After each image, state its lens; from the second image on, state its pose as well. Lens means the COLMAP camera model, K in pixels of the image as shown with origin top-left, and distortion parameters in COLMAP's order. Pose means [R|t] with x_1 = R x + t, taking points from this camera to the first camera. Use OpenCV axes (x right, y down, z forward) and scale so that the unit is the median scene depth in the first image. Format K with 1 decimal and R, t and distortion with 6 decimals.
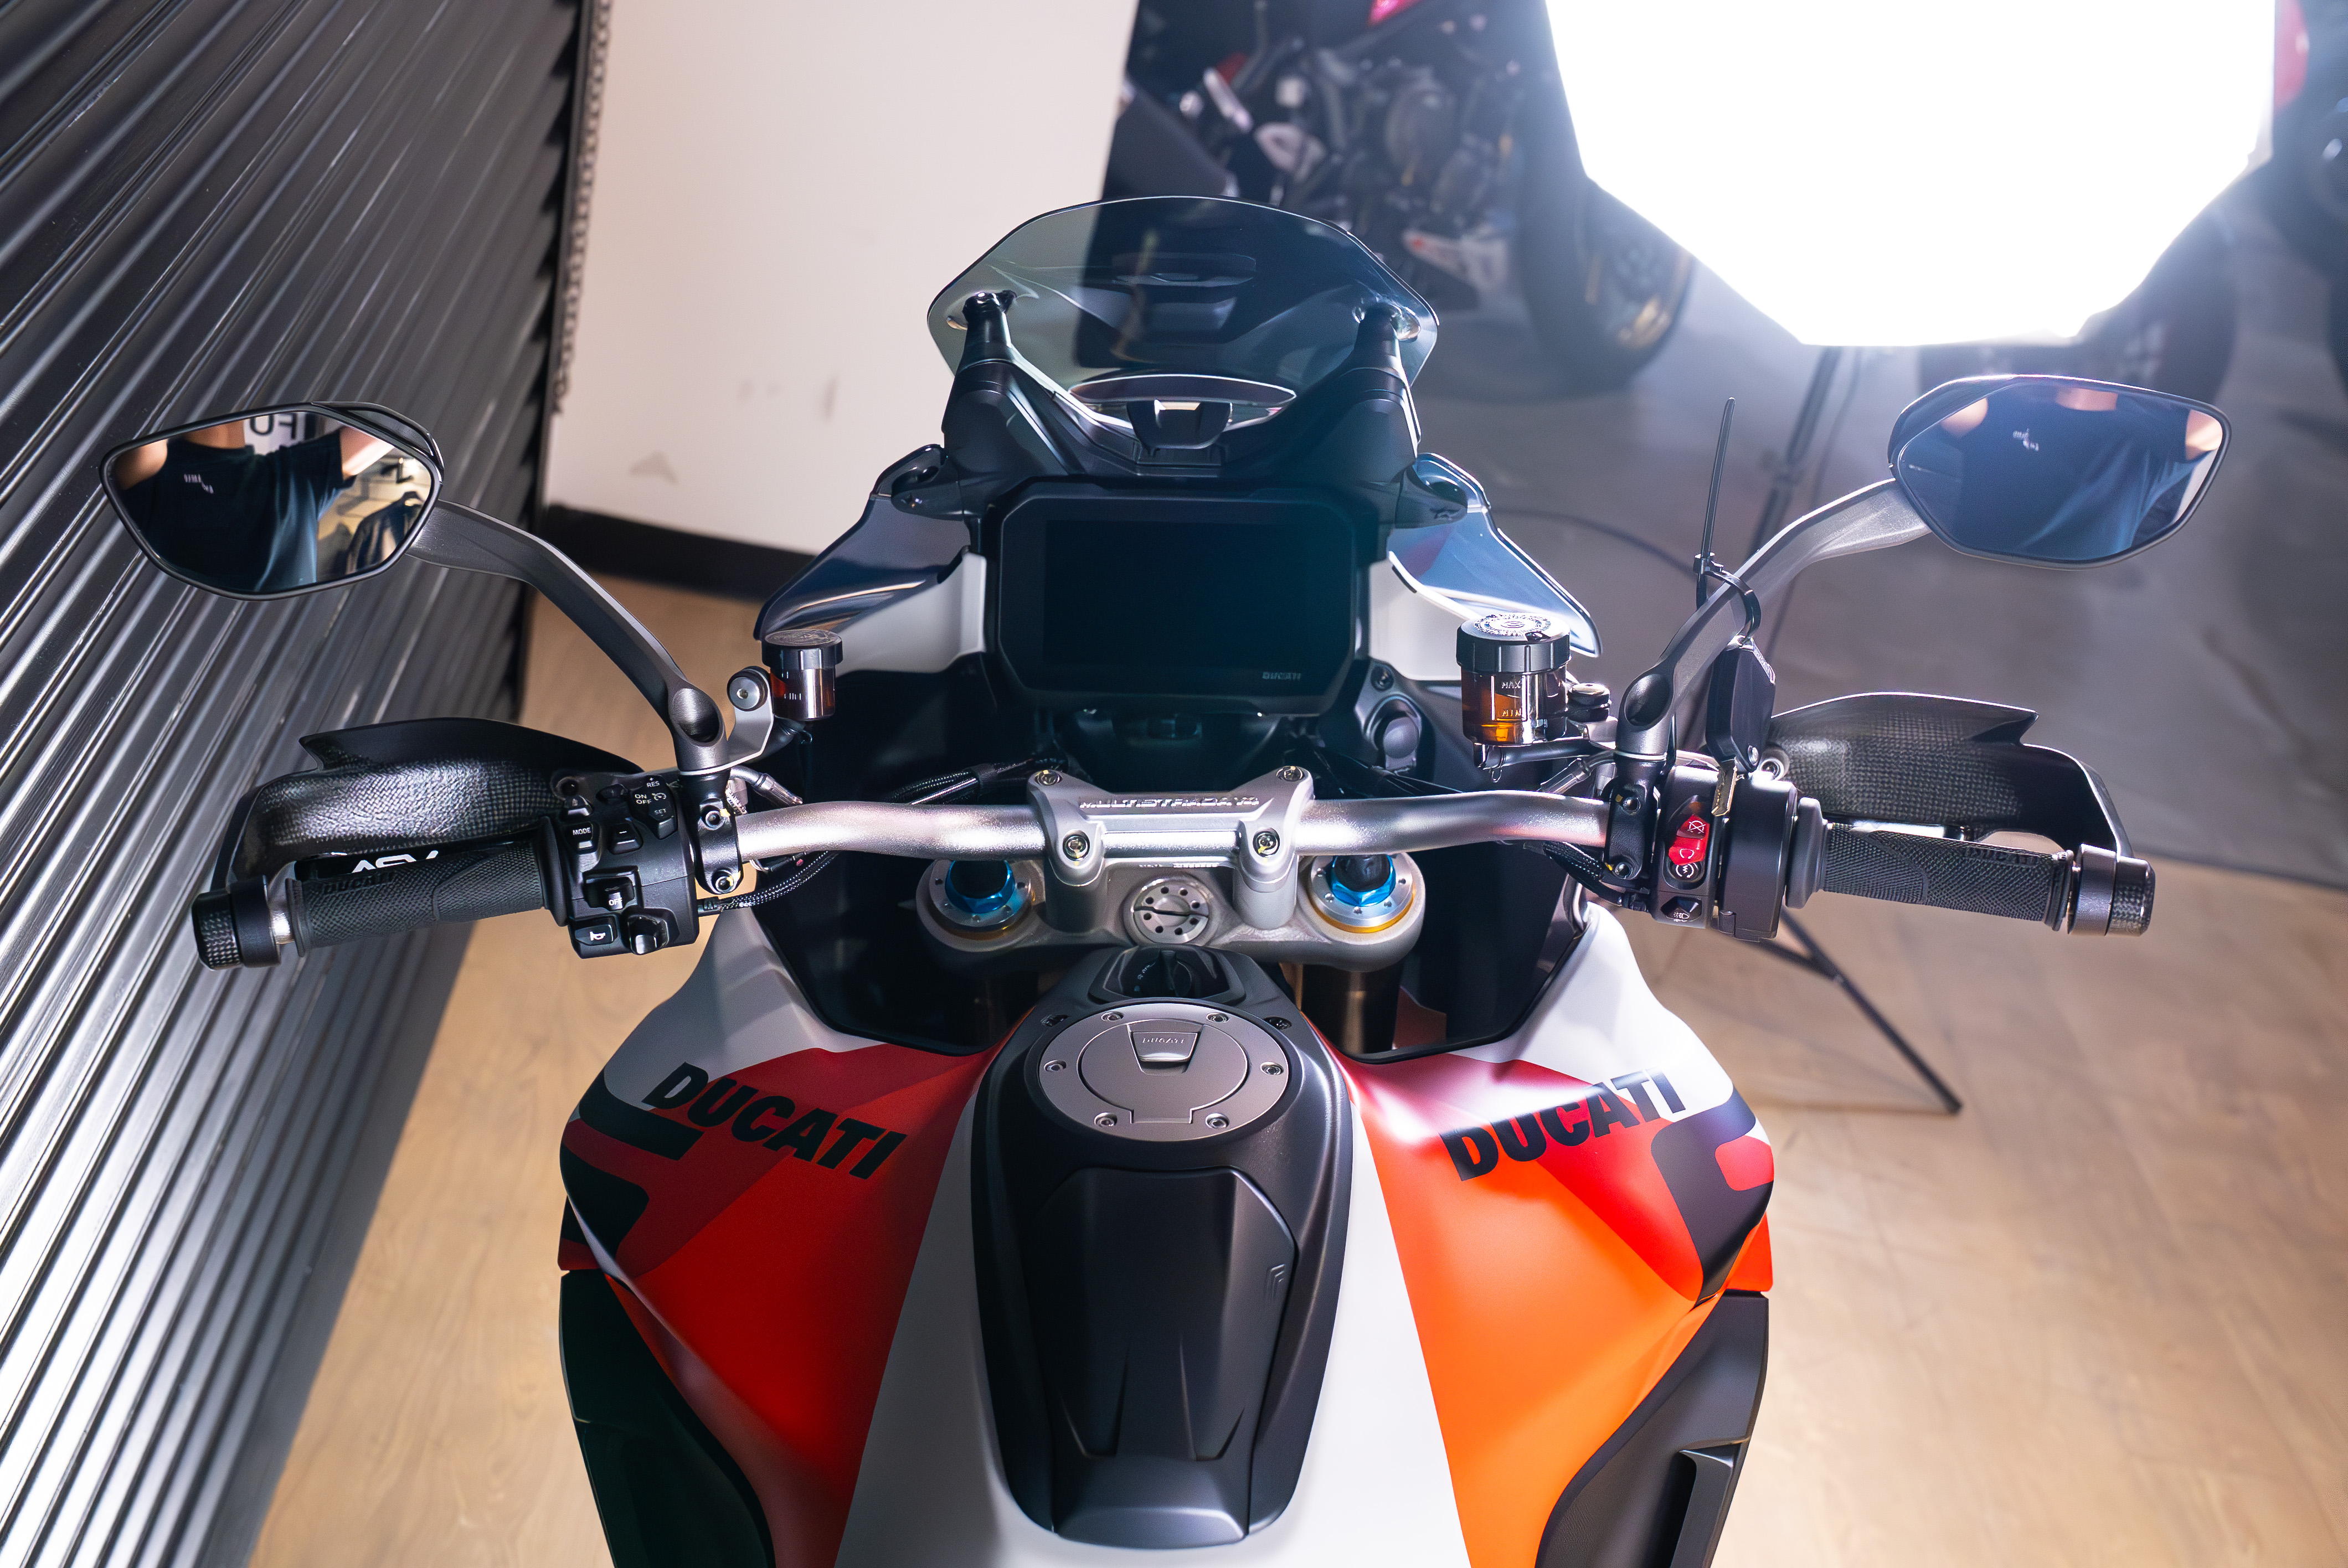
lens RADIAL K [[2915.9, 0, 1174.0], [0, 2915.9, 784.0], [0, 0, 1]] dist [0.107353, 0.015366]
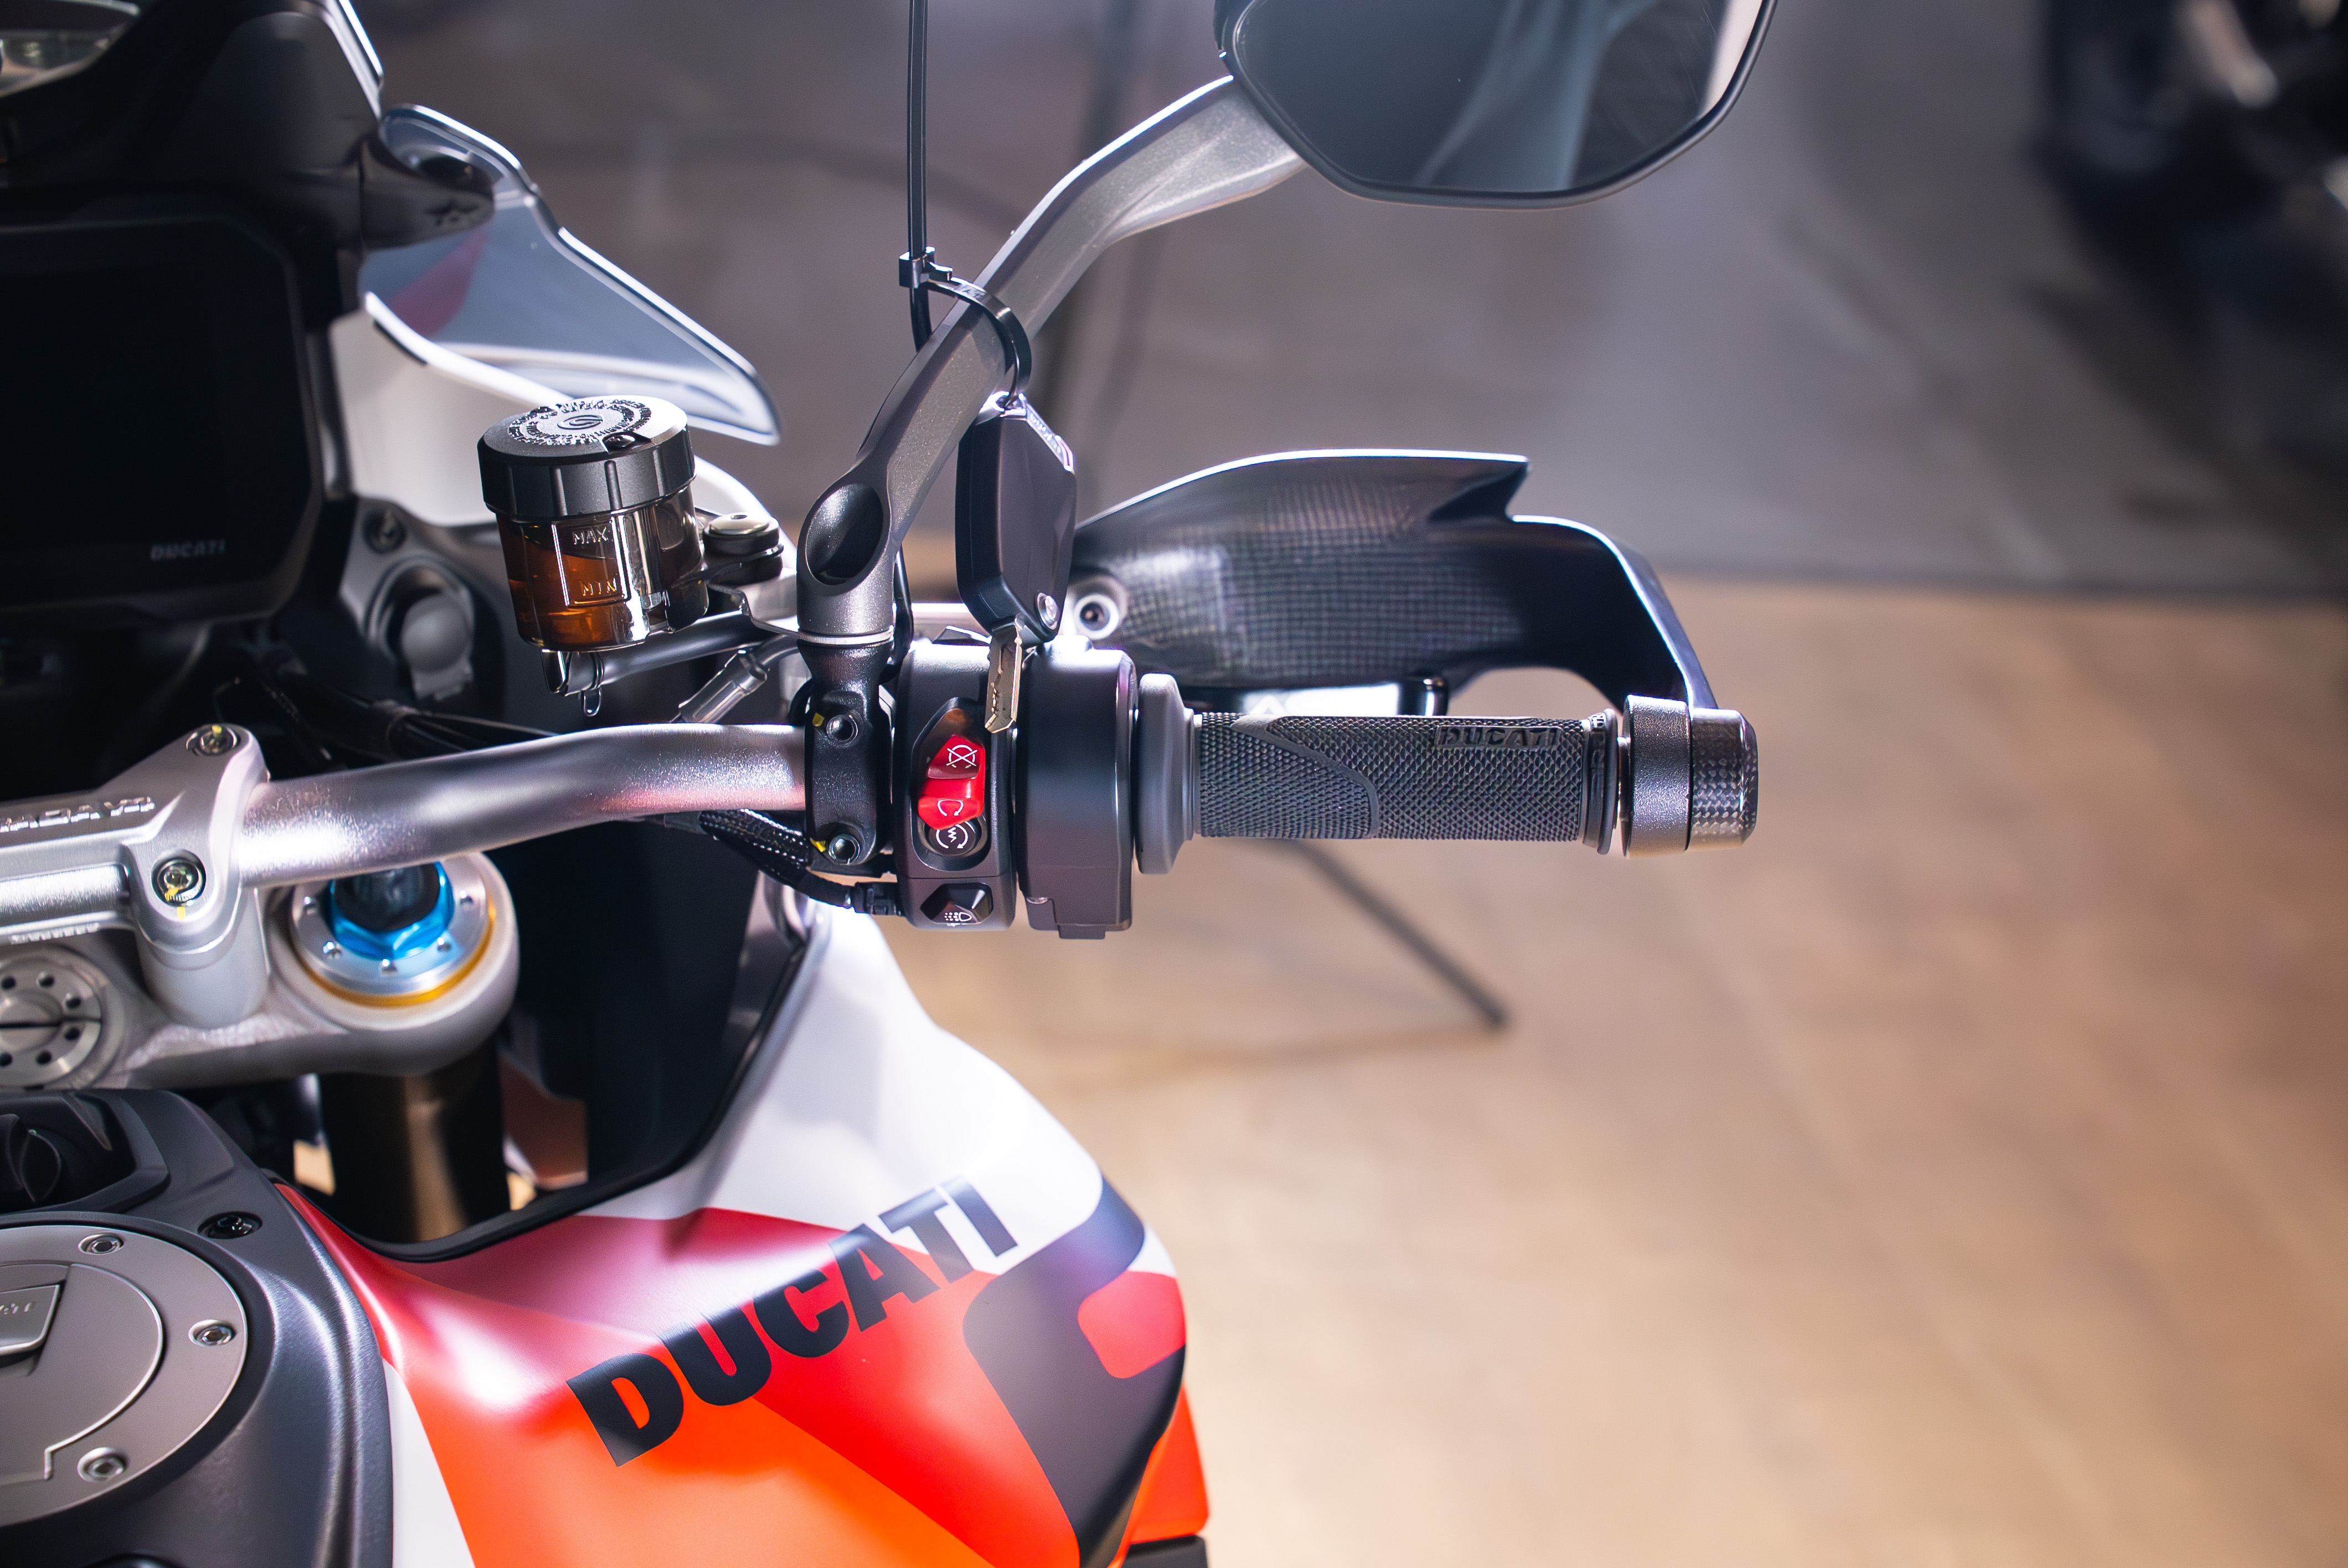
lens RADIAL K [[4497.6, 0, 1174.0], [0, 4497.6, 784.0], [0, 0, 1]] dist [0.293690, 0.325295]
pose [[0.972597, -0.135656, 0.188821, 0.054423], [0.126720, 0.990202, 0.058676, -0.023109], [-0.194931, -0.033140, 0.980257, 0.158562]]
